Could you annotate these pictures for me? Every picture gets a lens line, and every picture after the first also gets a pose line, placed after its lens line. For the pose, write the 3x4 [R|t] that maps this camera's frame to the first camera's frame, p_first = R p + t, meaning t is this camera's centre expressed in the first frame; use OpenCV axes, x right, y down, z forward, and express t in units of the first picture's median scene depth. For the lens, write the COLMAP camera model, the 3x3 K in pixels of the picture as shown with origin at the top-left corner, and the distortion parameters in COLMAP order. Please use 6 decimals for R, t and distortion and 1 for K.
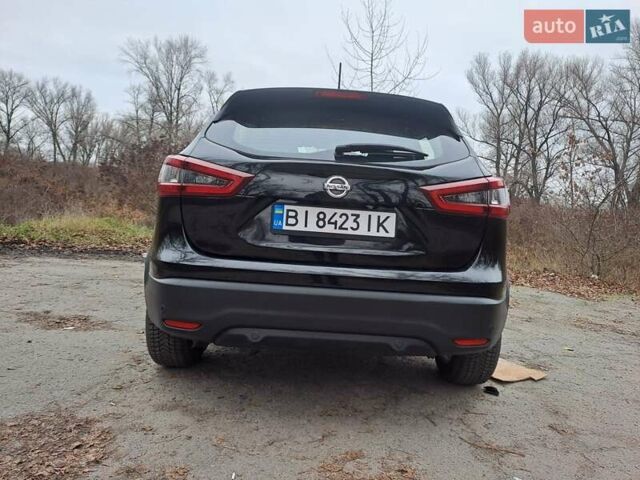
lens RADIAL K [[466.9, 0, 317.9], [0, 466.9, 234.6], [0, 0, 1]] dist [0.036936, -0.005149]
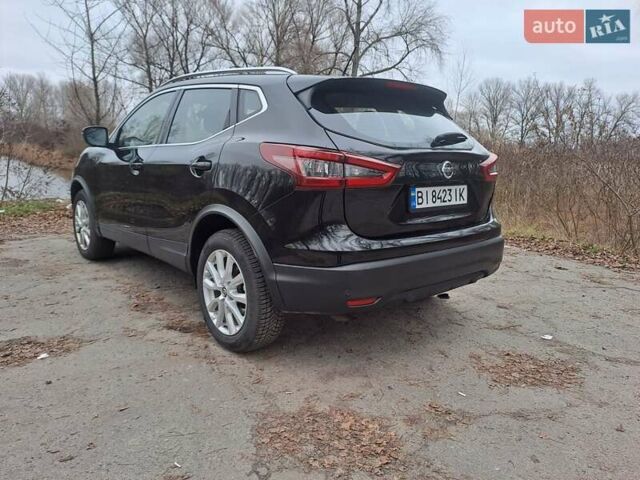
lens RADIAL K [[466.9, 0, 315.2], [0, 466.9, 239.9], [0, 0, 1]] dist [0.036936, -0.005149]
pose [[0.770105, -0.173716, 0.613809, -1.035644], [0.072336, 0.979782, 0.186536, -0.176369], [-0.633803, -0.099252, 0.767101, 0.220756]]
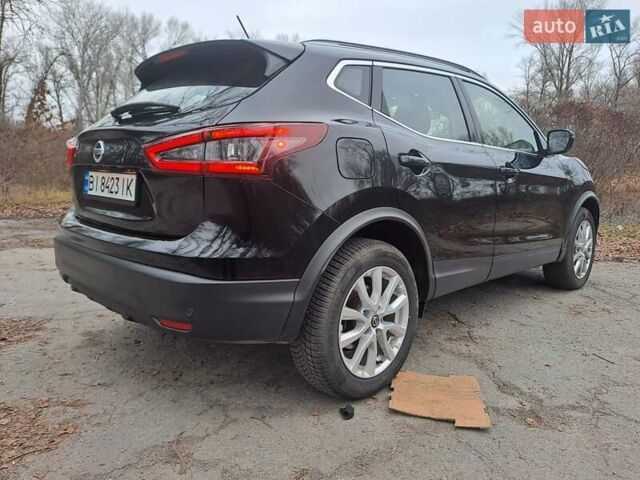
lens RADIAL K [[466.9, 0, 317.6], [0, 466.9, 240.1], [0, 0, 1]] dist [0.036936, -0.005149]
pose [[0.706658, 0.057121, -0.705245, 1.102395], [-0.018226, 0.997875, 0.062560, 0.018605], [0.707320, -0.031355, 0.706198, 0.587789]]
